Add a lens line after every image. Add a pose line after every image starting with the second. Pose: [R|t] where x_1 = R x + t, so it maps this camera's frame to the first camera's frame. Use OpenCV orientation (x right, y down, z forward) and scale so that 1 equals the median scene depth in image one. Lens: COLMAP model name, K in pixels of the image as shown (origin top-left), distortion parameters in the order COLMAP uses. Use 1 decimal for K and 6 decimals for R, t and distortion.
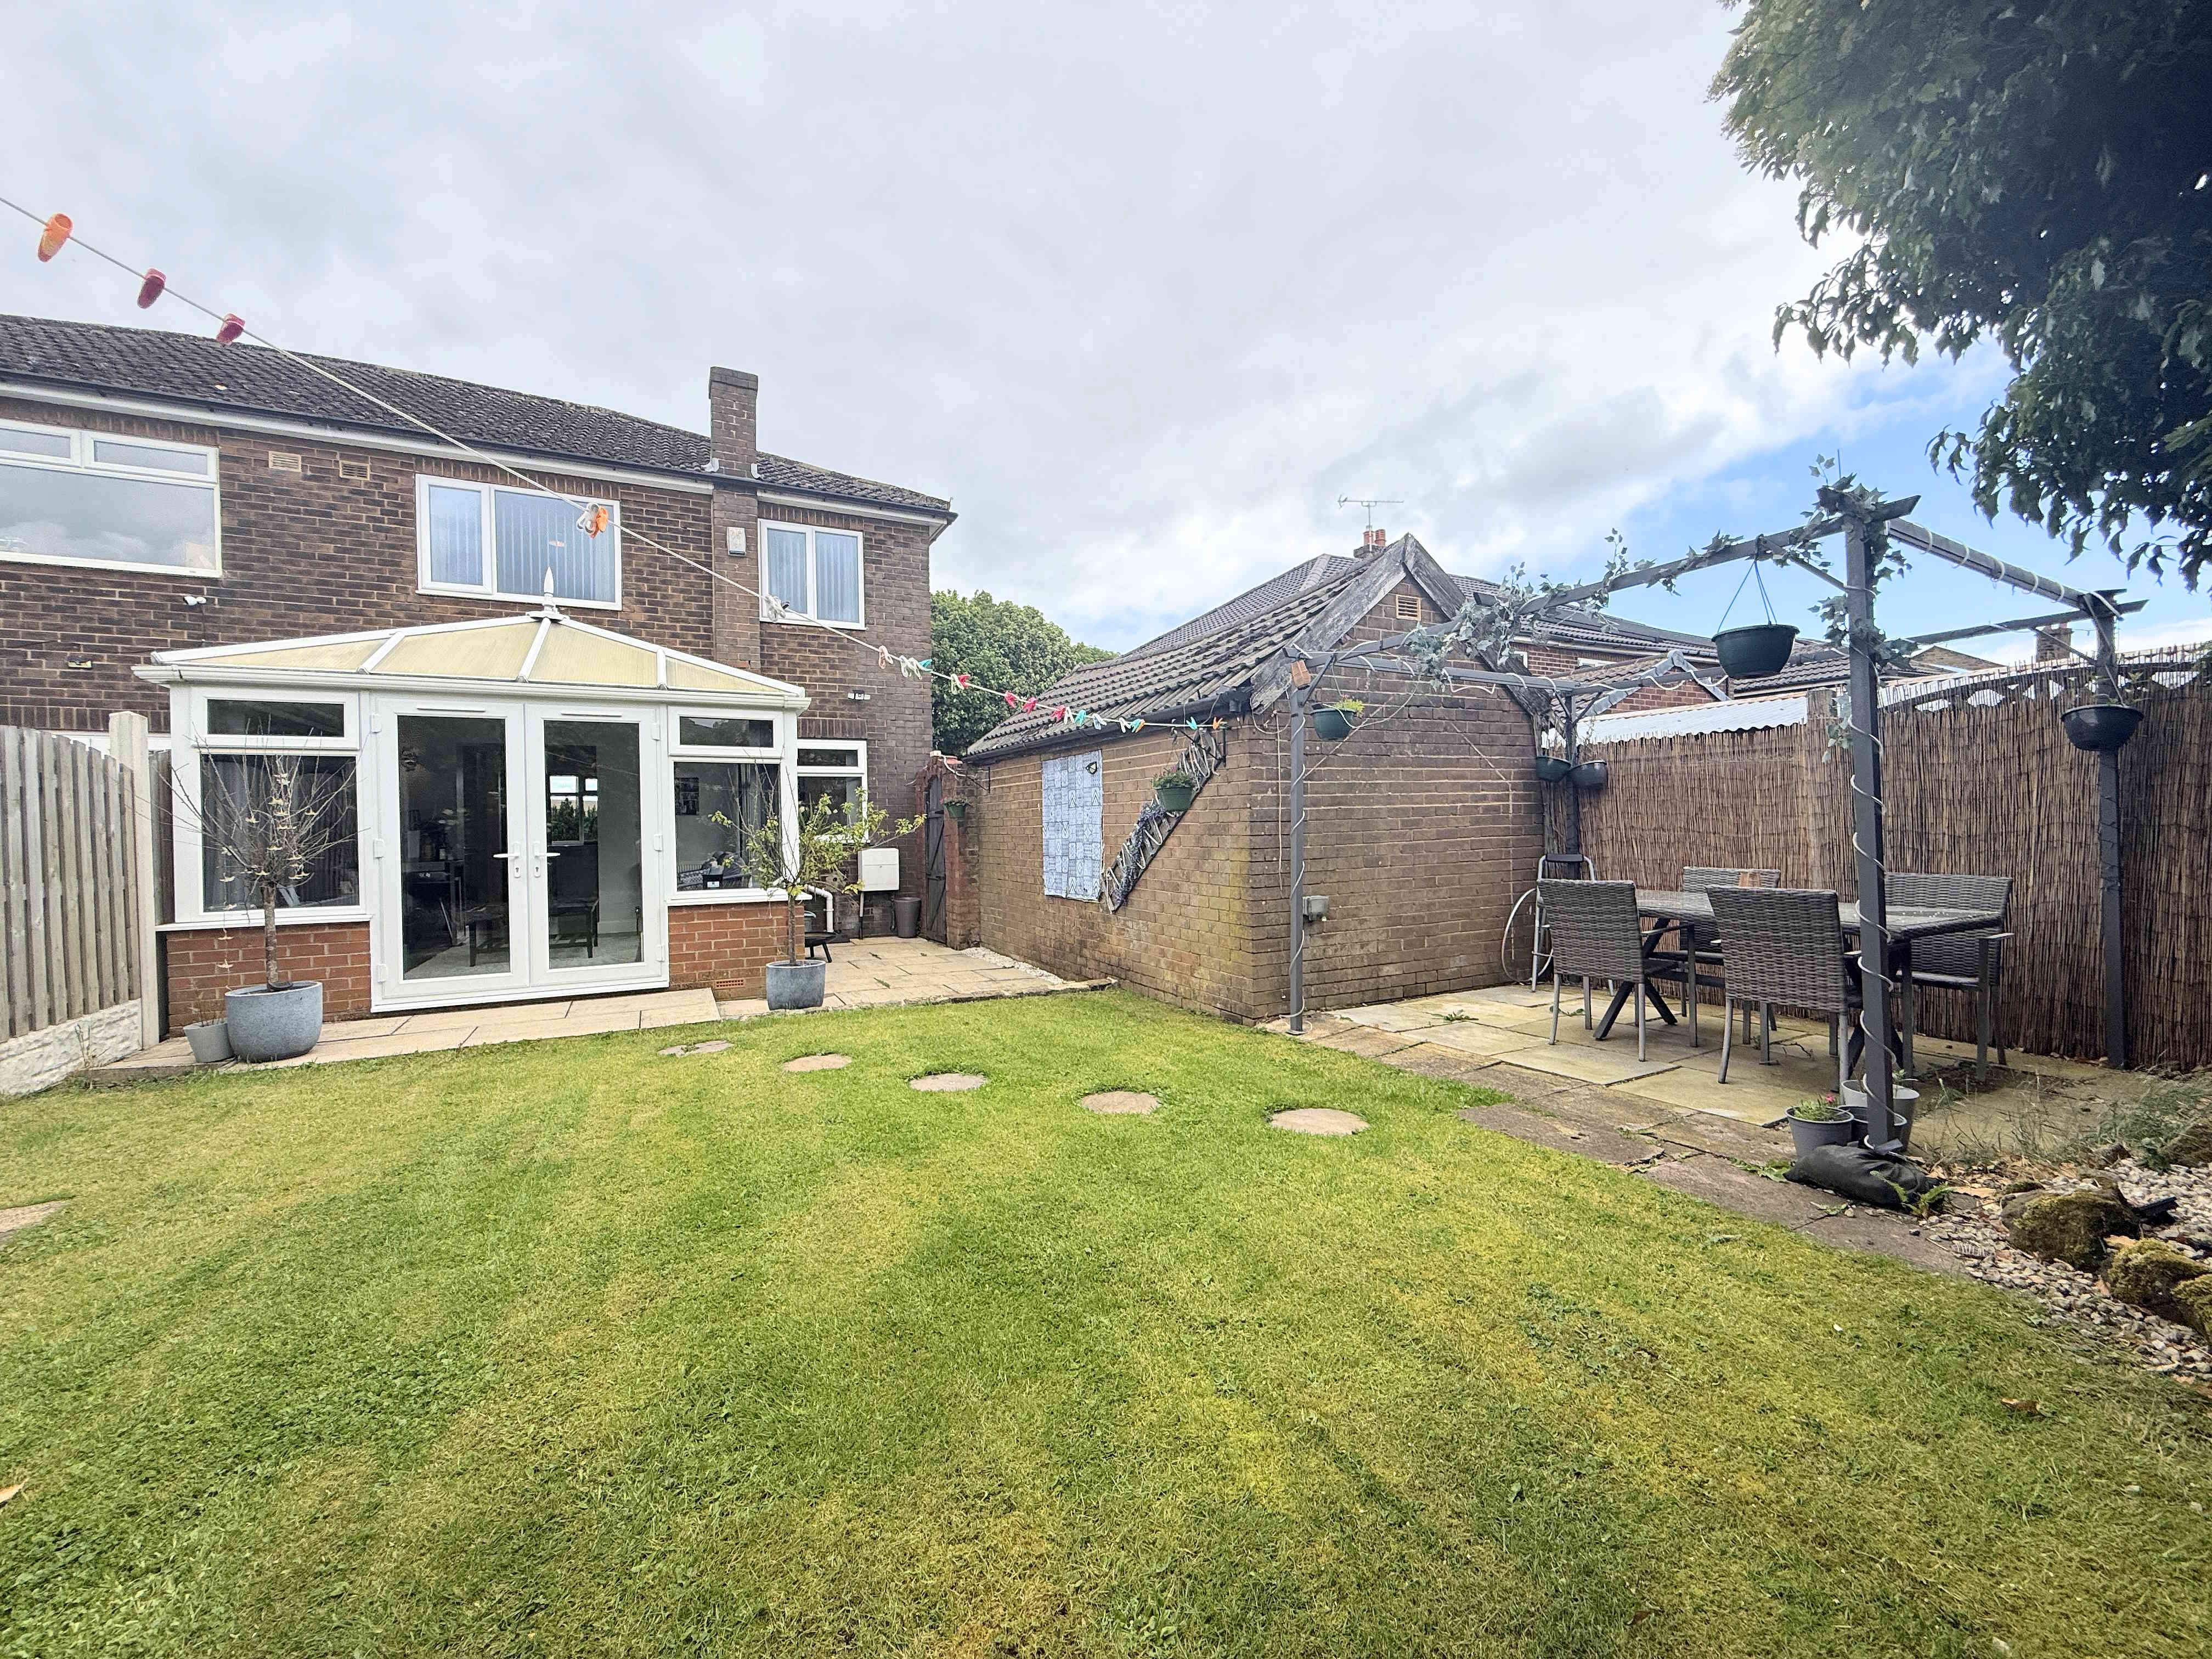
lens RADIAL K [[881.2, 0, 1098.9], [0, 881.2, 830.8], [0, 0, 1]] dist [-0.000013, -0.000027]
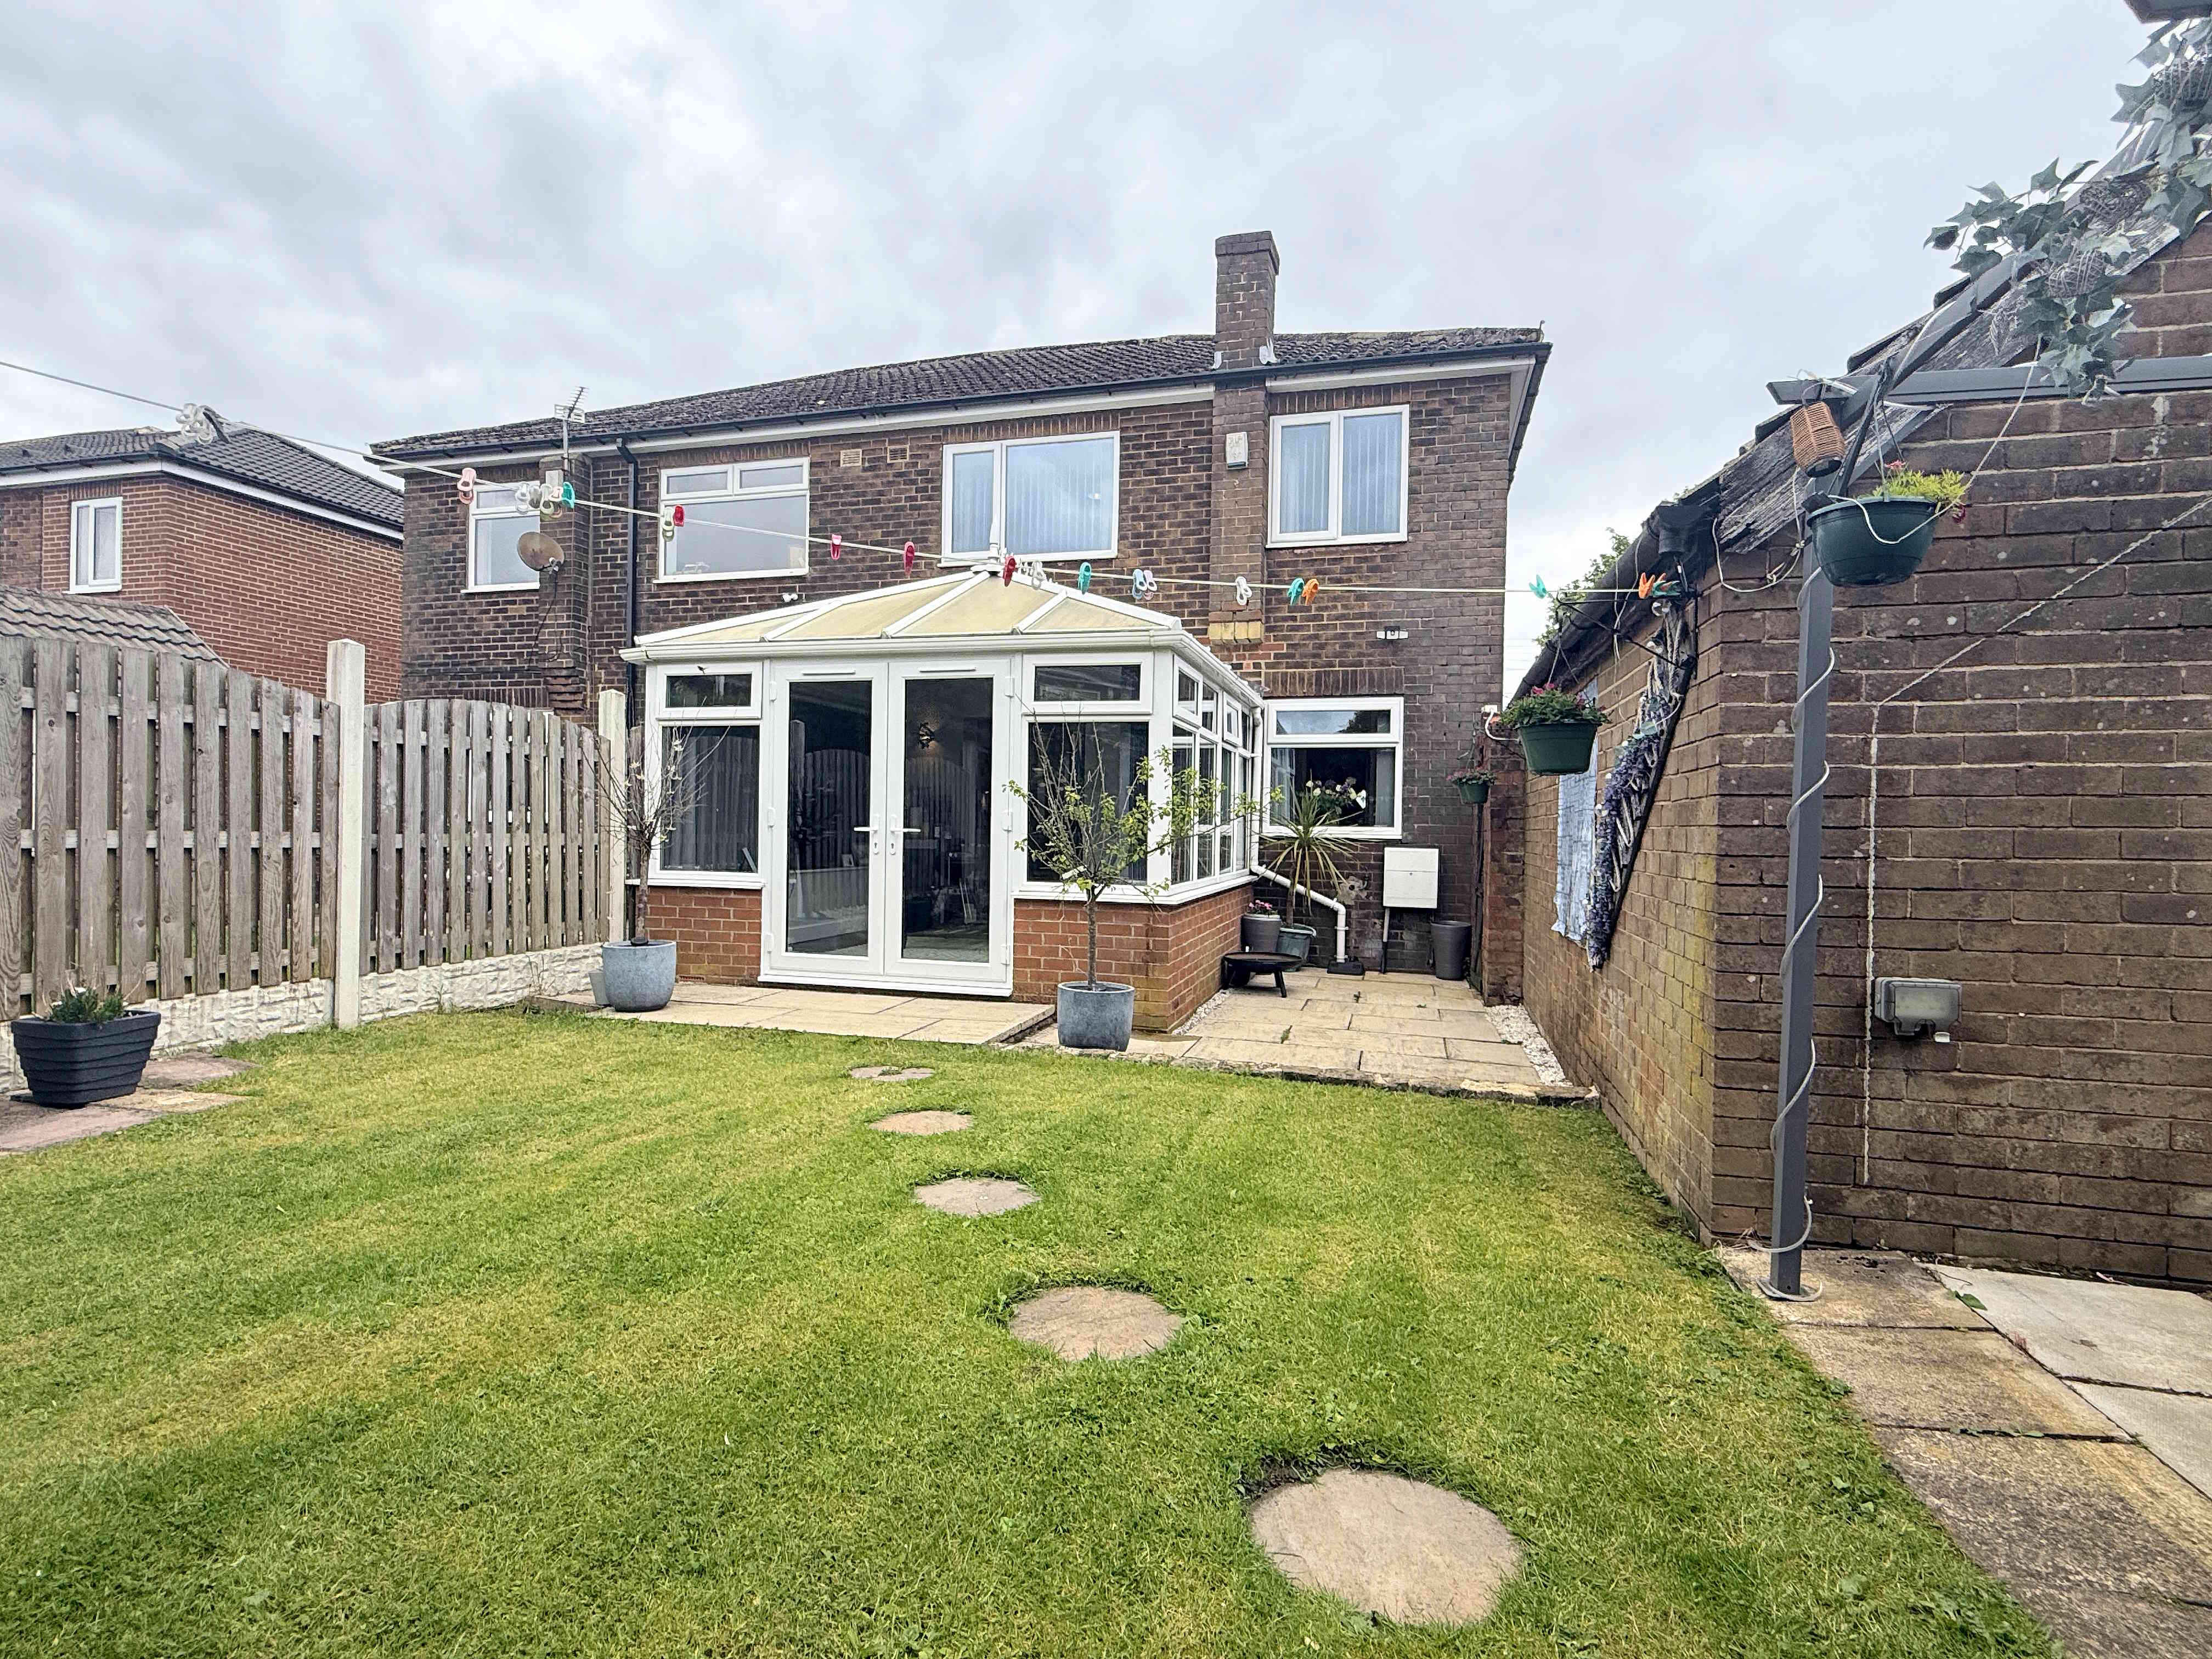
lens RADIAL K [[1092.9, 0, 1106.0], [0, 1092.9, 829.5], [0, 0, 1]] dist [0.000291, -0.000291]
pose [[0.737498, 0.029333, -0.674712, 0.260090], [-0.032874, 0.999431, 0.007517, 0.010975], [0.674548, 0.016637, 0.738043, 0.306867]]
